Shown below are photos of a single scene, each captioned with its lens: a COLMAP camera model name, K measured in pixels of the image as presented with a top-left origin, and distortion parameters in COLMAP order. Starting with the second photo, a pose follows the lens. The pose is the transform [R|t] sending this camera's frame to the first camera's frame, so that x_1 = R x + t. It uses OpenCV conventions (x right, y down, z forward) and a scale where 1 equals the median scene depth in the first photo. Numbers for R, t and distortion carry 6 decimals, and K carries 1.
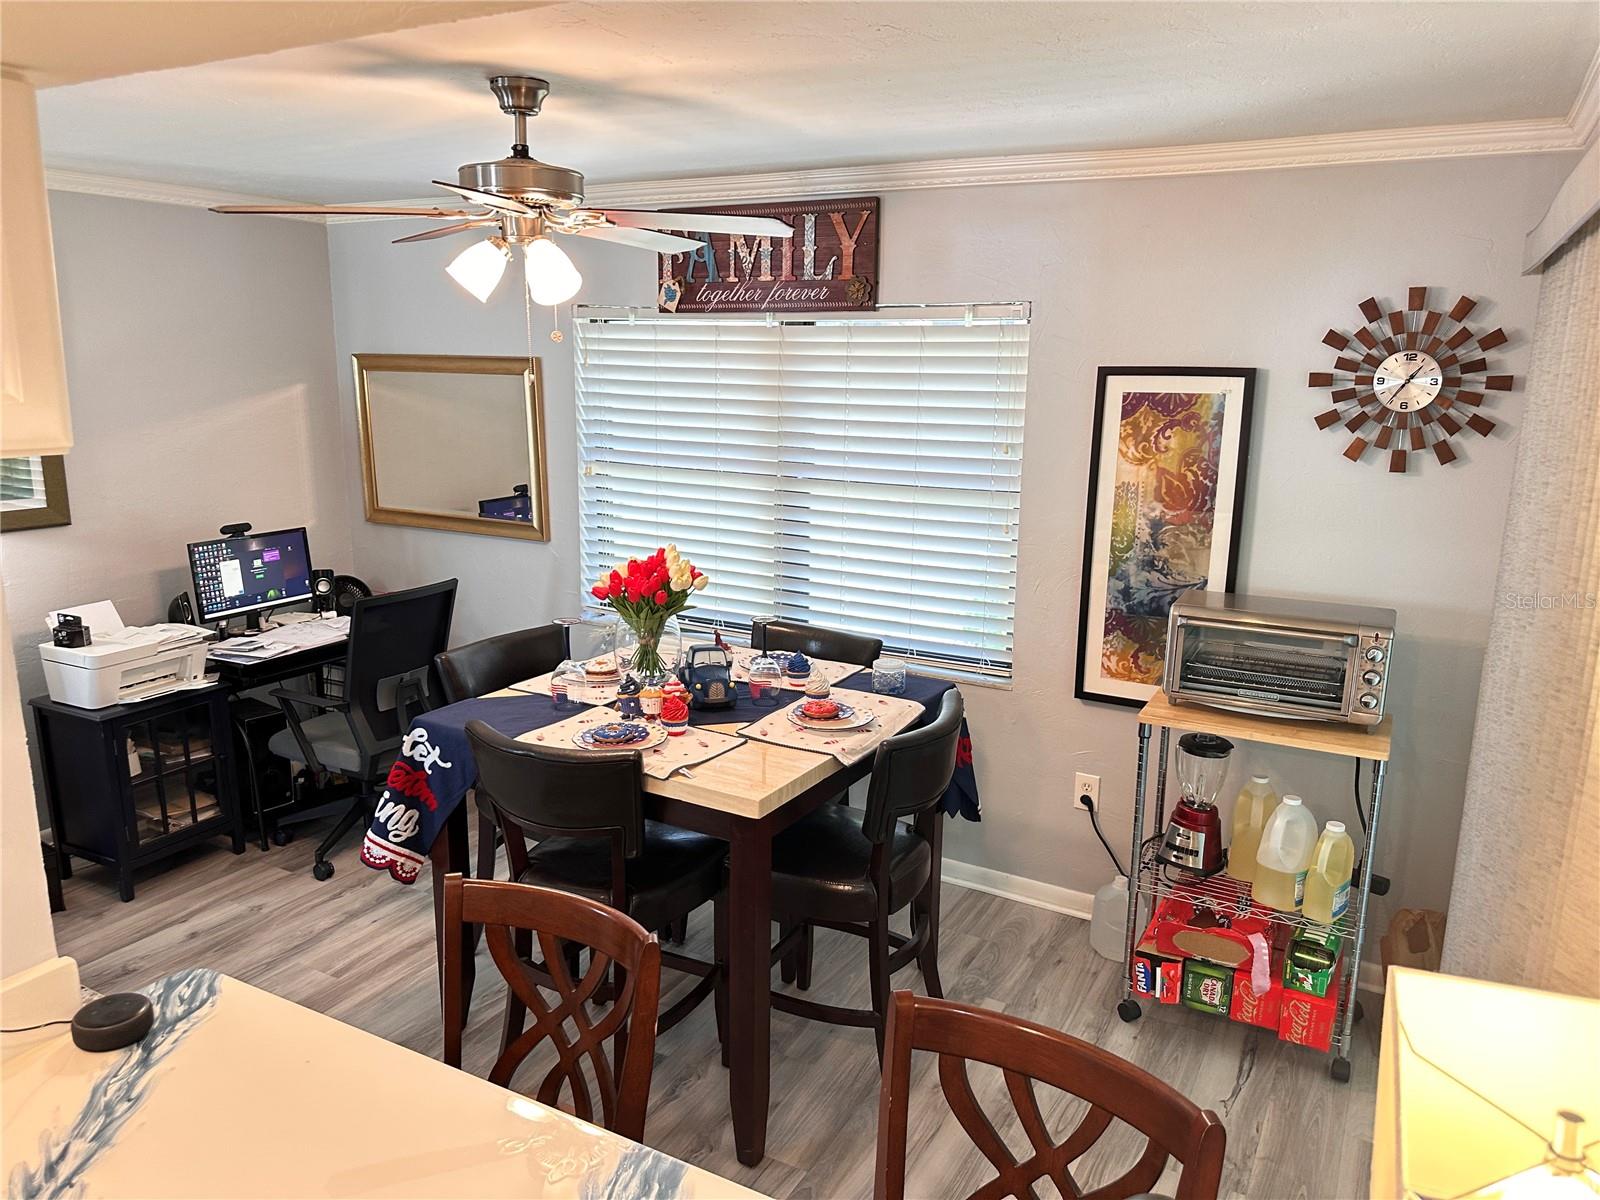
lens RADIAL K [[1136.3, 0, 854.8], [0, 1136.3, 612.2], [0, 0, 1]] dist [0.057638, -0.057267]
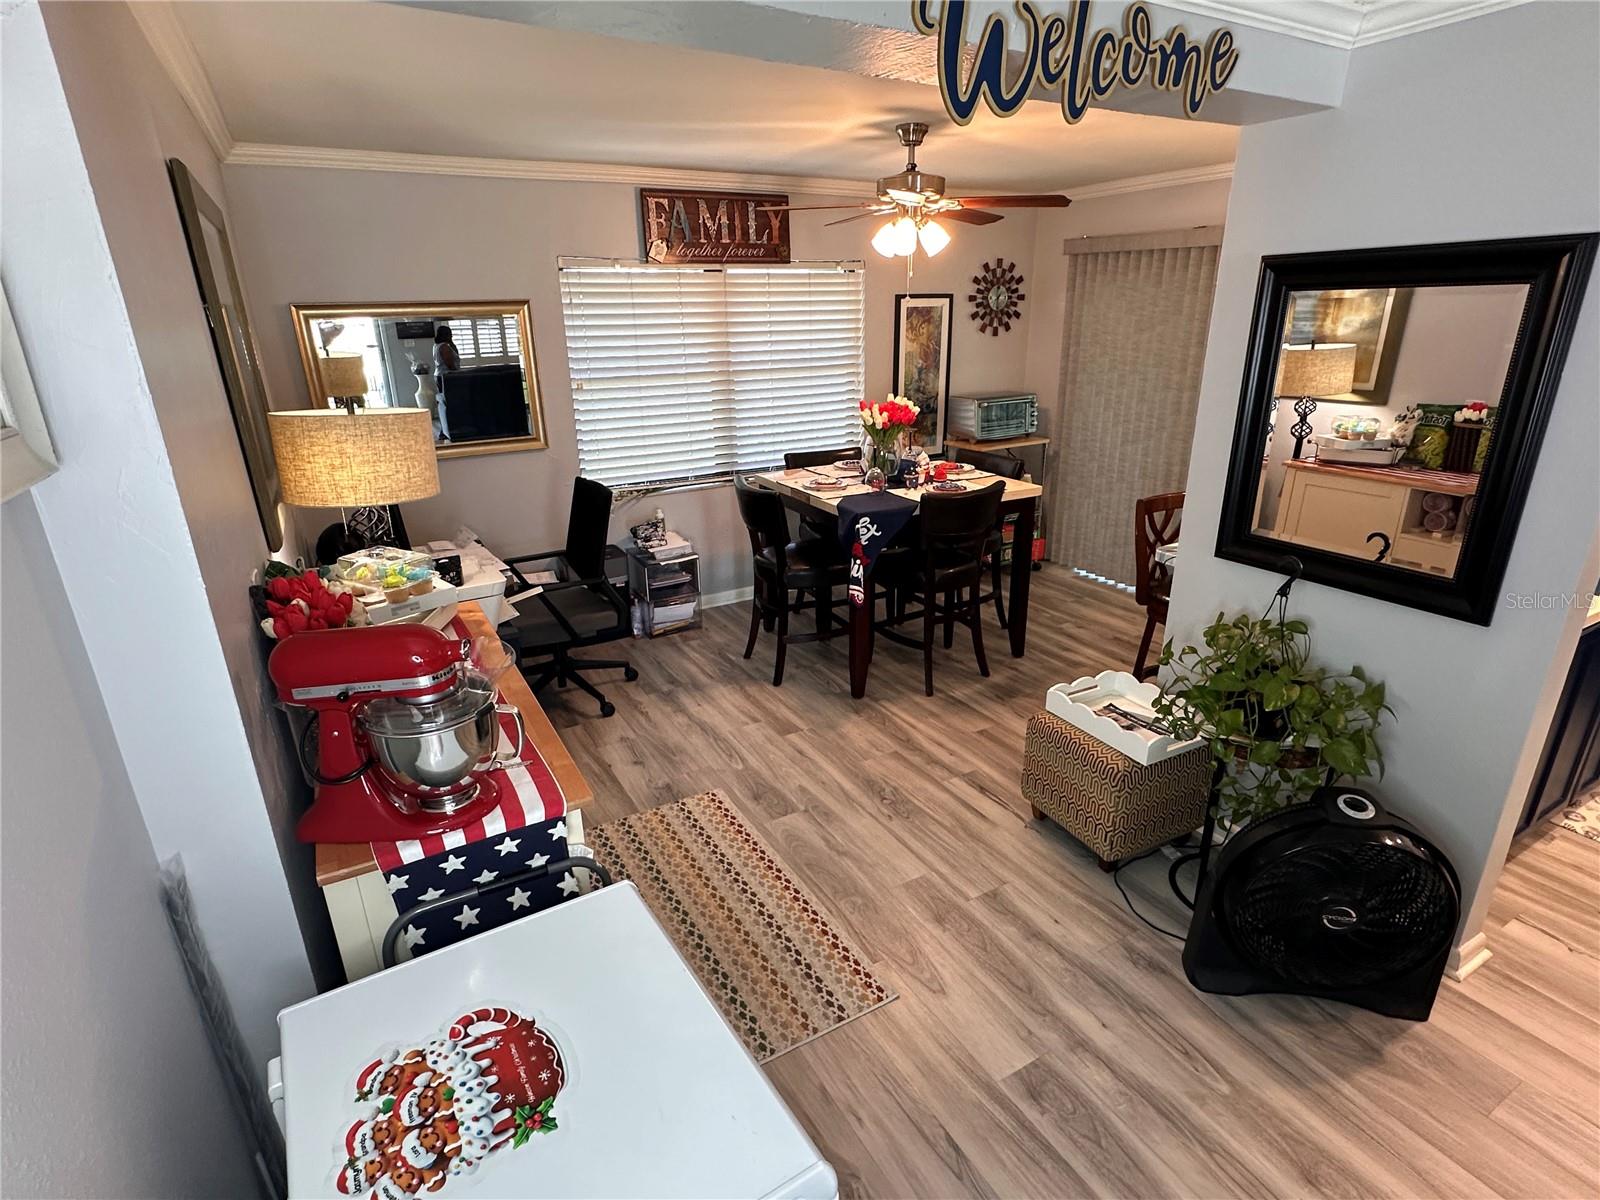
lens RADIAL K [[817.7, 0, 793.5], [0, 817.7, 610.3], [0, 0, 1]] dist [0.000690, 0.000073]
pose [[0.527229, -0.316919, 0.788411, -1.225209], [0.210658, 0.947629, 0.240049, -0.069824], [-0.823197, 0.039524, 0.566379, 0.346870]]
